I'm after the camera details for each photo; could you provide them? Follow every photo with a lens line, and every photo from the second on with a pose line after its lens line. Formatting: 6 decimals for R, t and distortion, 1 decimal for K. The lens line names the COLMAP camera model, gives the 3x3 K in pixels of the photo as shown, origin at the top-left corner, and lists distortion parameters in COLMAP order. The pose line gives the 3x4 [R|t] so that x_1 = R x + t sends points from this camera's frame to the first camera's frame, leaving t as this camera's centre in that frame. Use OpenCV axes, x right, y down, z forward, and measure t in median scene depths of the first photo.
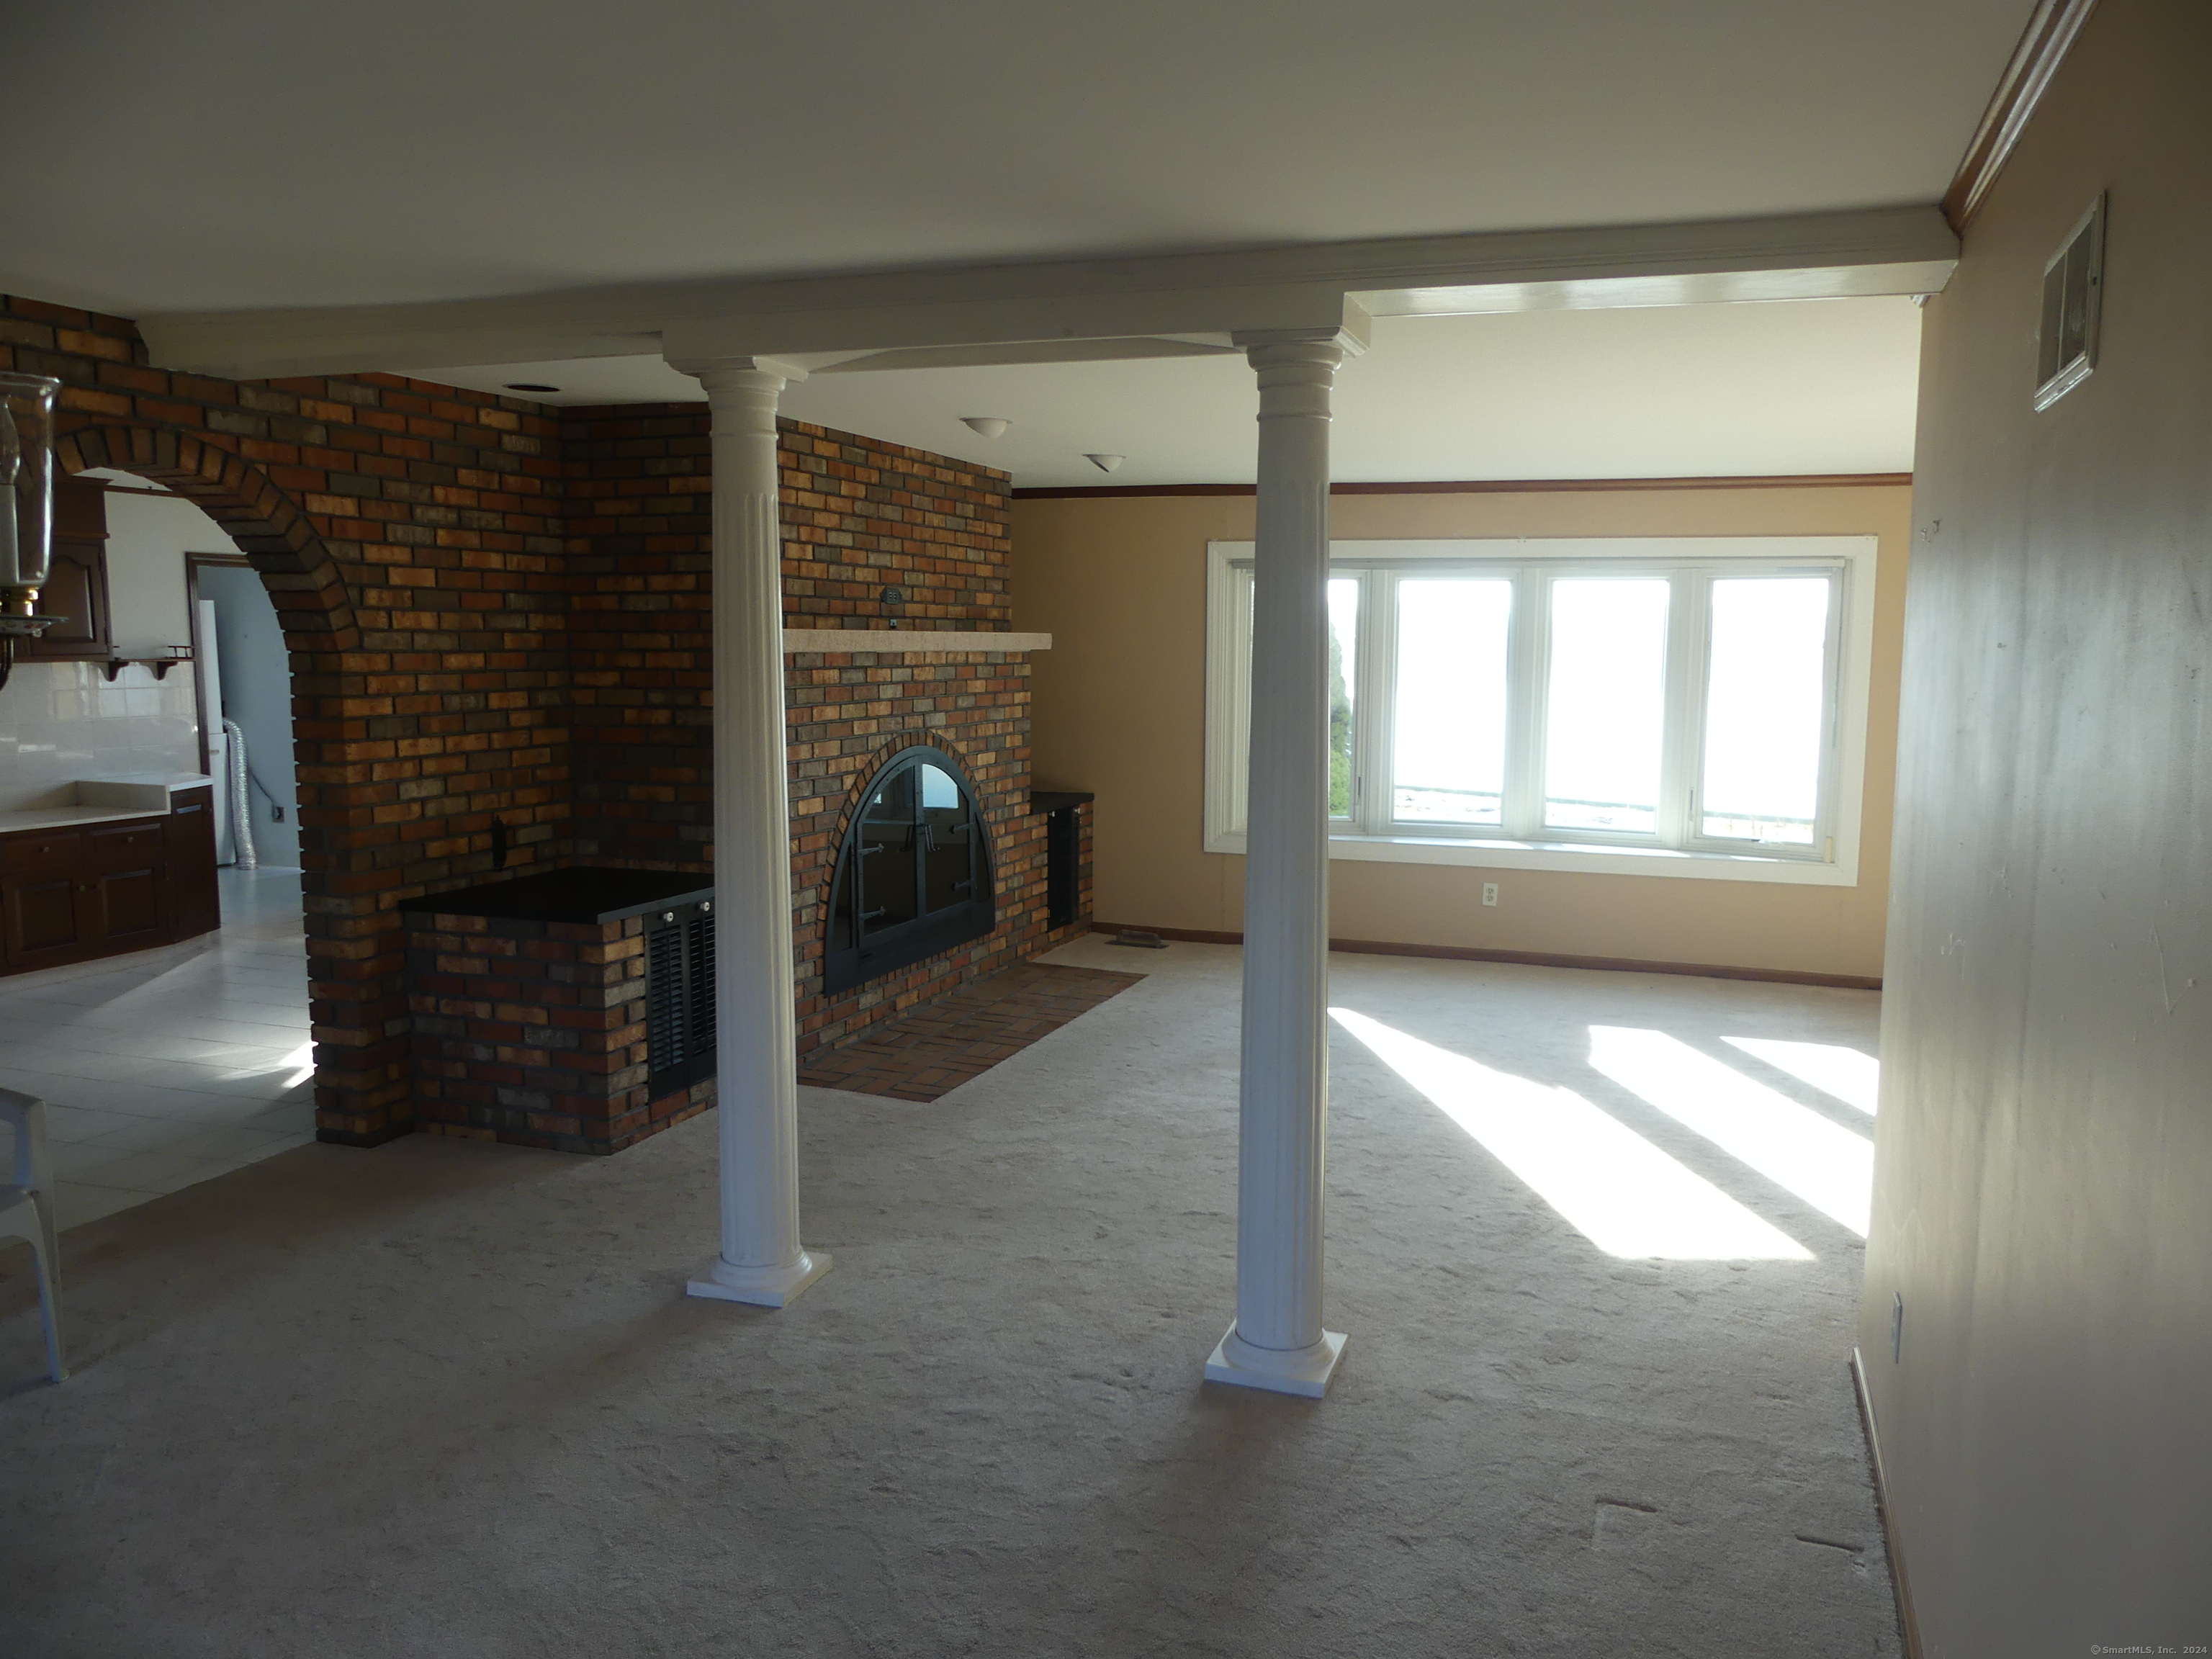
lens RADIAL K [[1663.3, 0, 1108.3], [0, 1663.3, 831.8], [0, 0, 1]] dist [-0.032276, 0.022805]
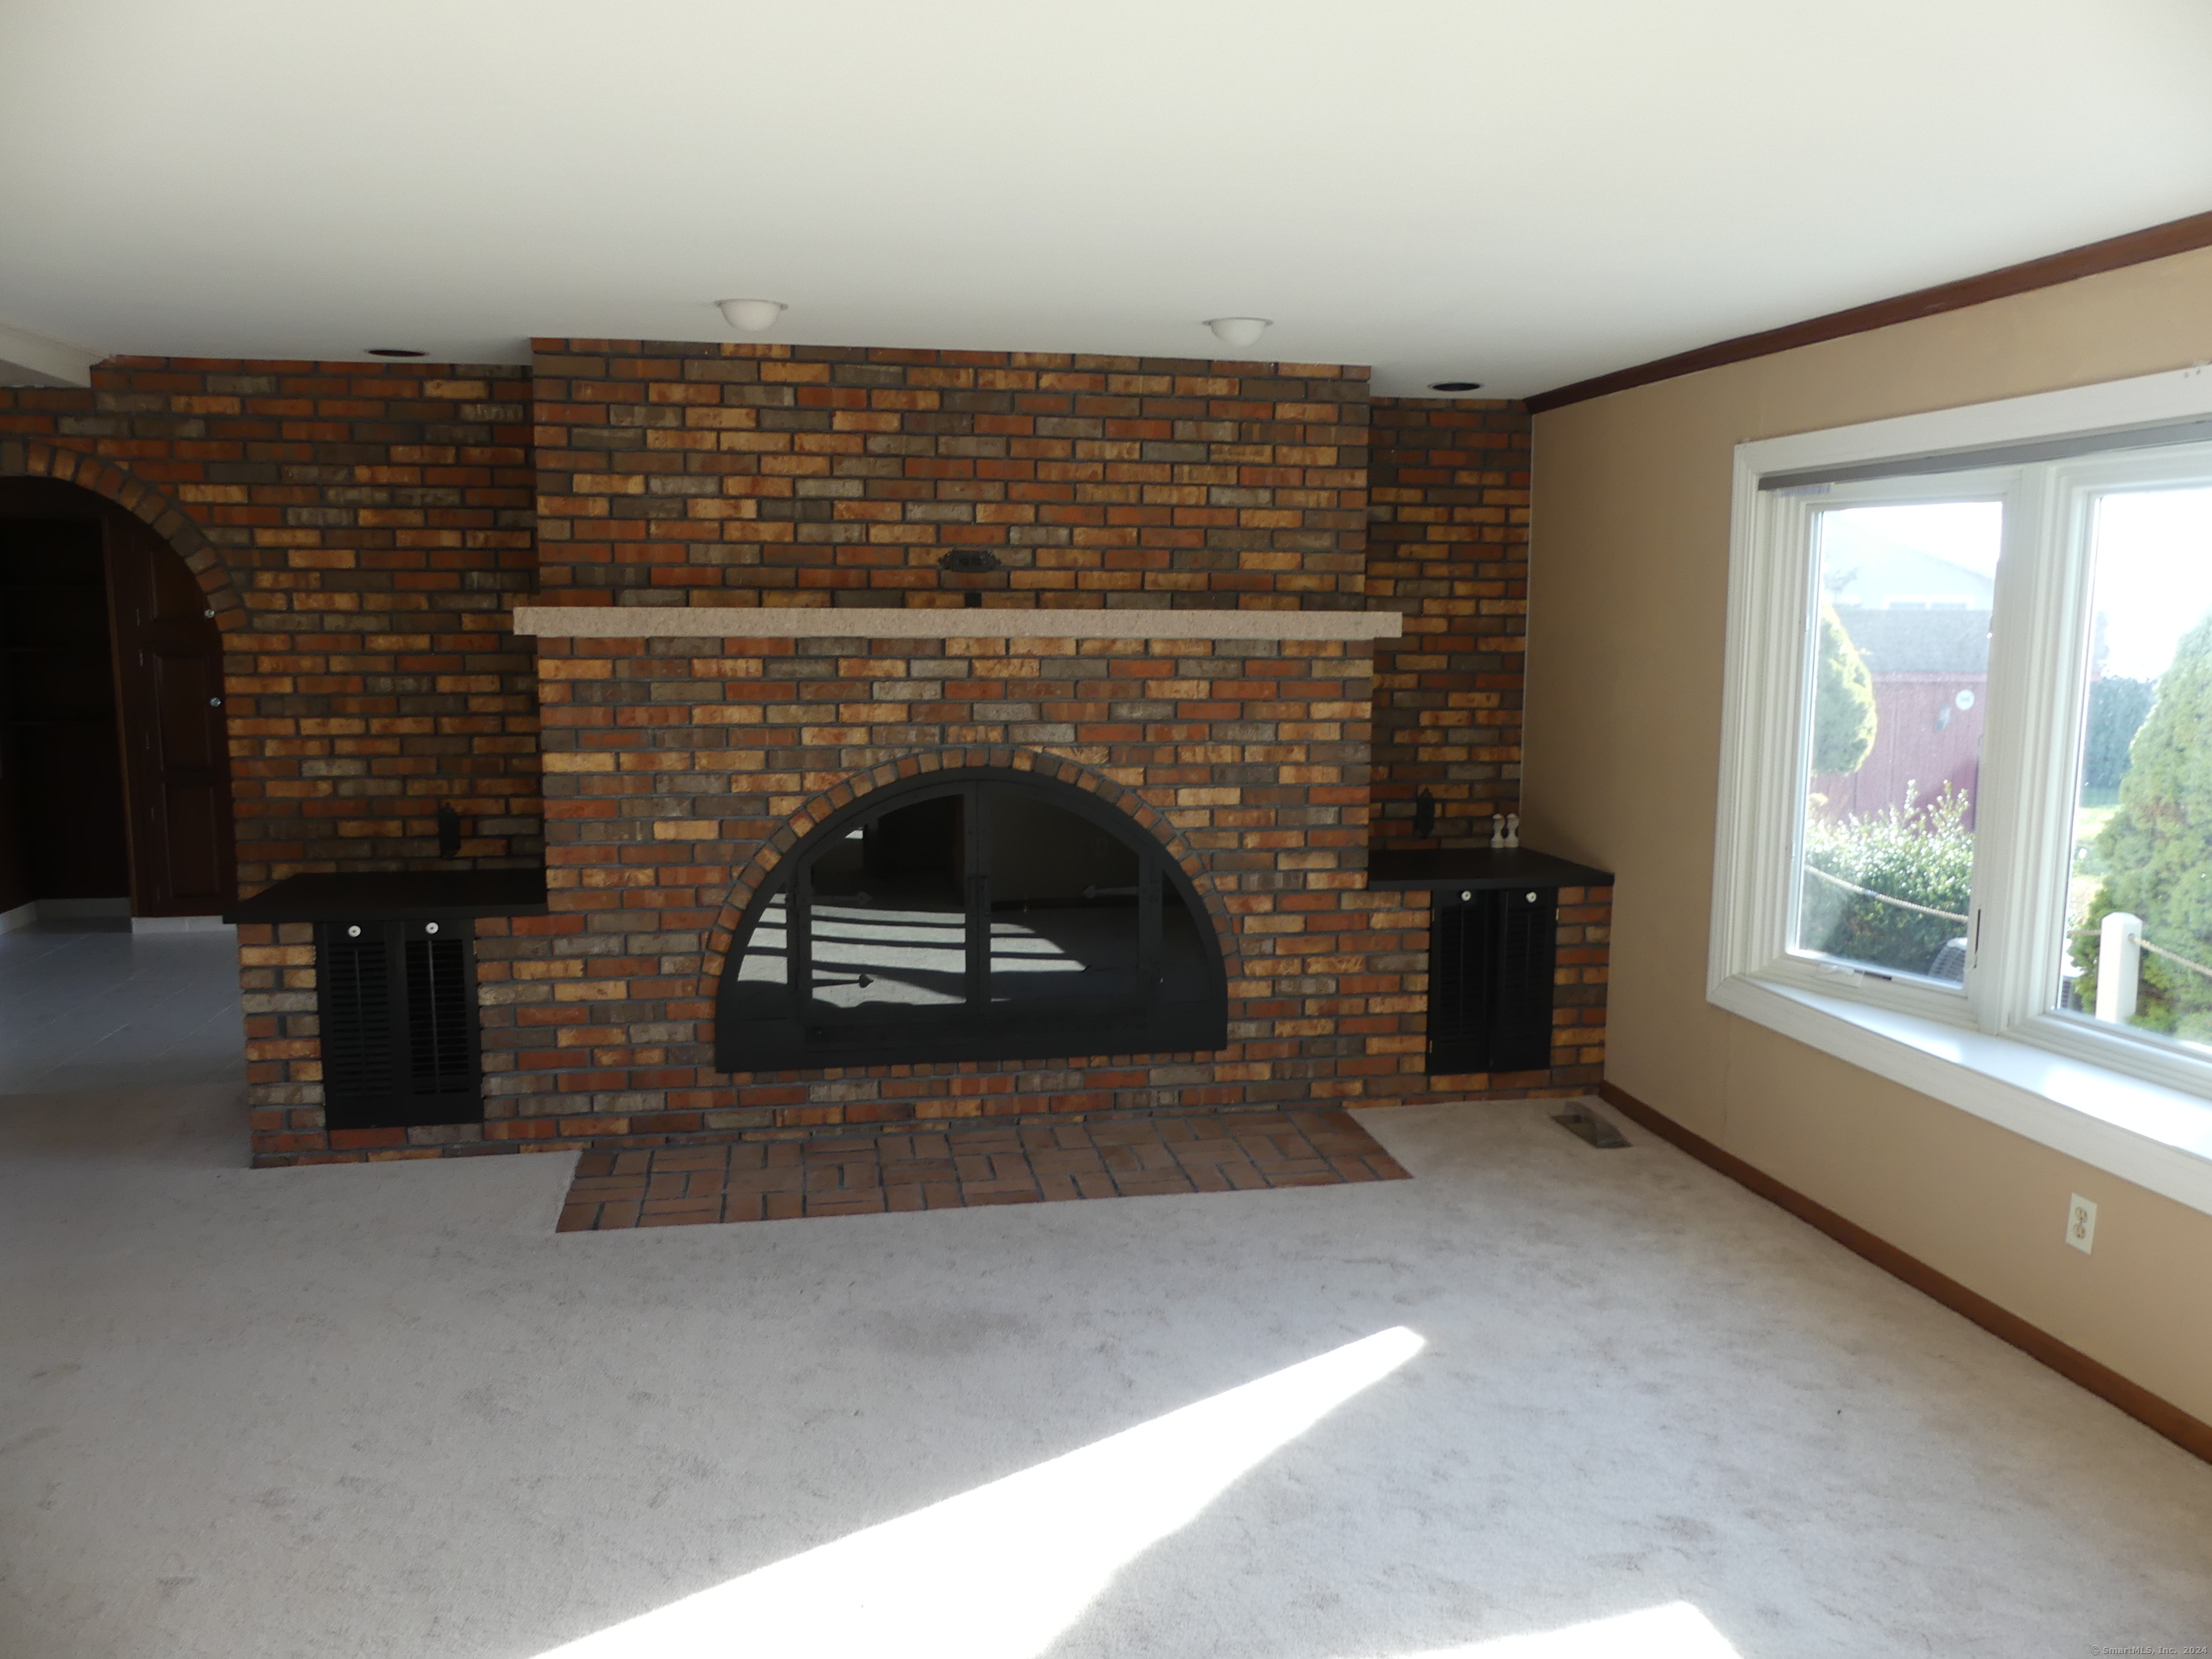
lens RADIAL K [[1663.3, 0, 1108.7], [0, 1663.3, 840.3], [0, 0, 1]] dist [-0.032276, 0.022805]
pose [[0.516851, 0.110199, -0.848953, 0.634091], [-0.100129, 0.992655, 0.067892, -0.089484], [0.850199, 0.049915, 0.524089, 0.796426]]
